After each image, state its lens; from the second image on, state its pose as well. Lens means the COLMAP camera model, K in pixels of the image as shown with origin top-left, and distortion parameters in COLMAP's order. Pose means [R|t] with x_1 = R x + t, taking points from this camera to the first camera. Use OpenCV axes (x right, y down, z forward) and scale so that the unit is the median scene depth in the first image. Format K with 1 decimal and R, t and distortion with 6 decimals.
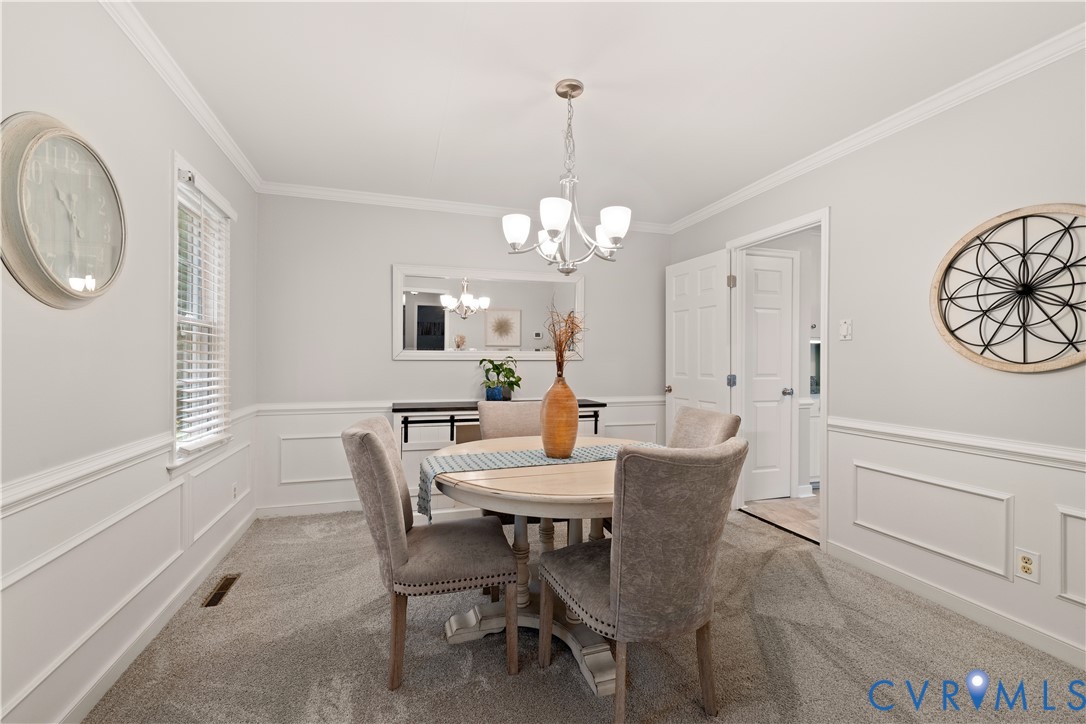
lens RADIAL K [[457.8, 0, 532.9], [0, 457.8, 360.1], [0, 0, 1]] dist [0.001926, -0.000061]
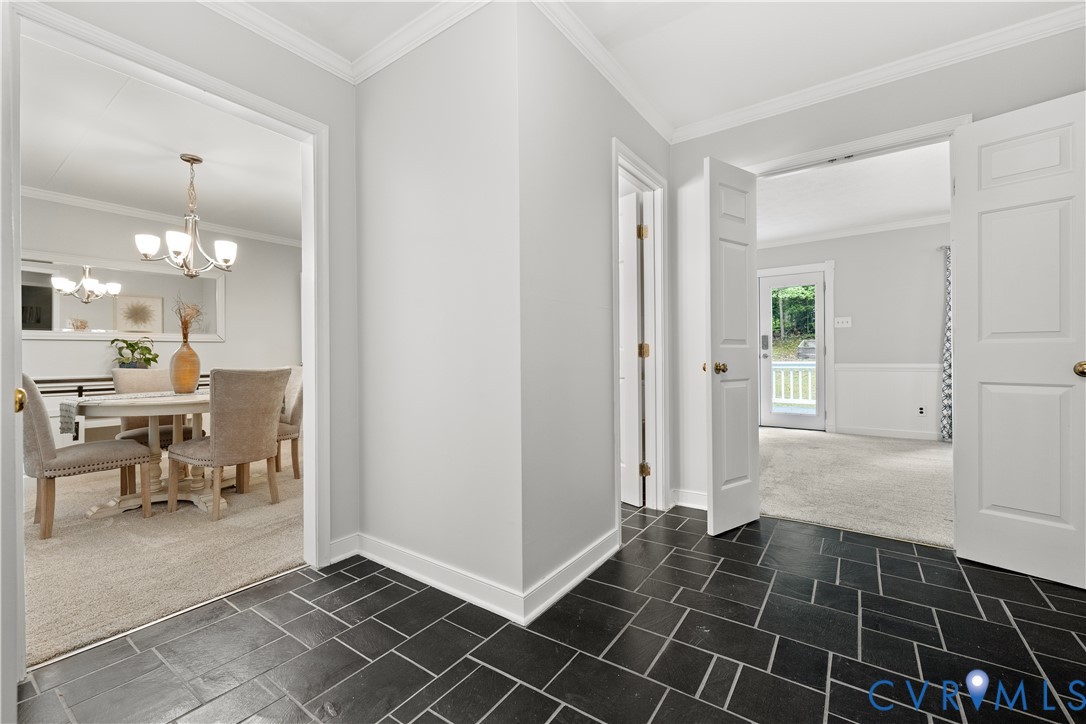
lens RADIAL K [[457.8, 0, 537.6], [0, 457.8, 355.7], [0, 0, 1]] dist [0.001926, -0.000061]
pose [[0.797063, -0.010264, 0.603809, 0.044738], [0.013792, 0.999904, -0.001209, 0.061443], [-0.603739, 0.009291, 0.797128, -0.609631]]
